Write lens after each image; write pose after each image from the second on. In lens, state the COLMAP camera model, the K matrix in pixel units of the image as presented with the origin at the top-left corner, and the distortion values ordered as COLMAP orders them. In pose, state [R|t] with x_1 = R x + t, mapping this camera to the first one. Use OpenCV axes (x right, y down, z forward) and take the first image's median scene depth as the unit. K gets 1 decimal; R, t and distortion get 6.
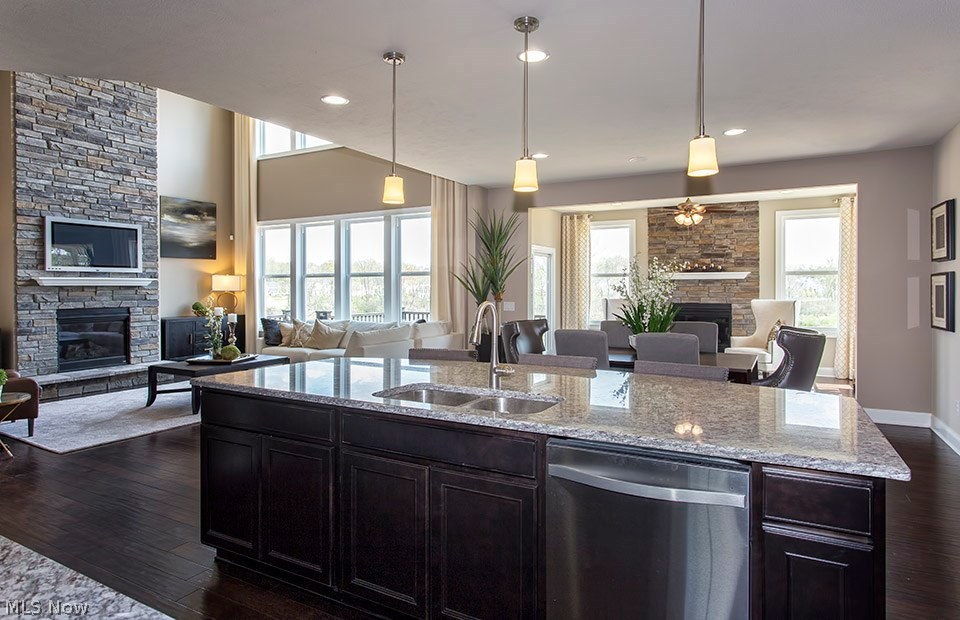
lens RADIAL K [[568.5, 0, 475.2], [0, 568.5, 288.2], [0, 0, 1]] dist [0.000704, 0.002587]
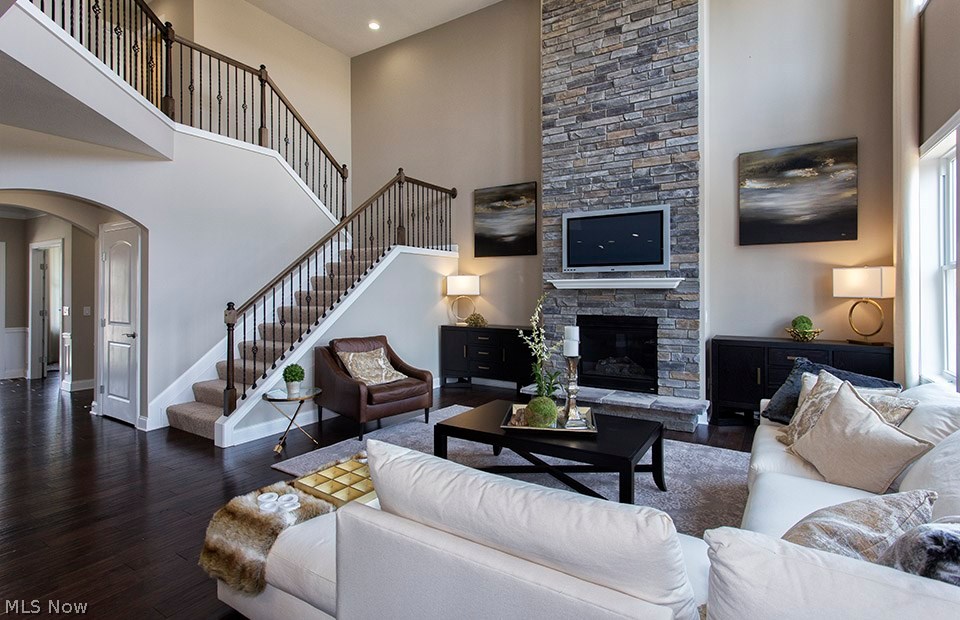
lens RADIAL K [[477.2, 0, 478.8], [0, 477.2, 284.9], [0, 0, 1]] dist [0.010976, 0.000903]
pose [[-0.055662, -0.009611, -0.998403, 0.028340], [-0.000821, 0.999954, -0.009580, -0.002743], [0.998449, 0.000287, -0.055667, 0.817341]]
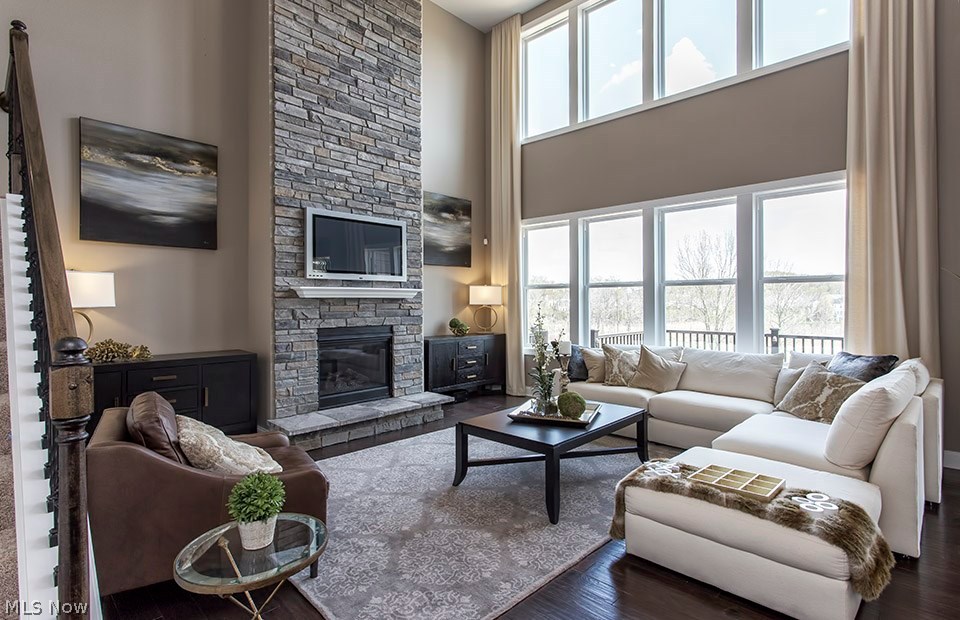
lens RADIAL K [[487.1, 0, 479.9], [0, 487.1, 296.8], [0, 0, 1]] dist [0.012258, 0.000047]
pose [[0.971098, -0.001001, -0.238677, -0.334167], [-0.001506, 0.999946, -0.010320, 0.000664], [0.238674, 0.010381, 0.971044, 0.376691]]
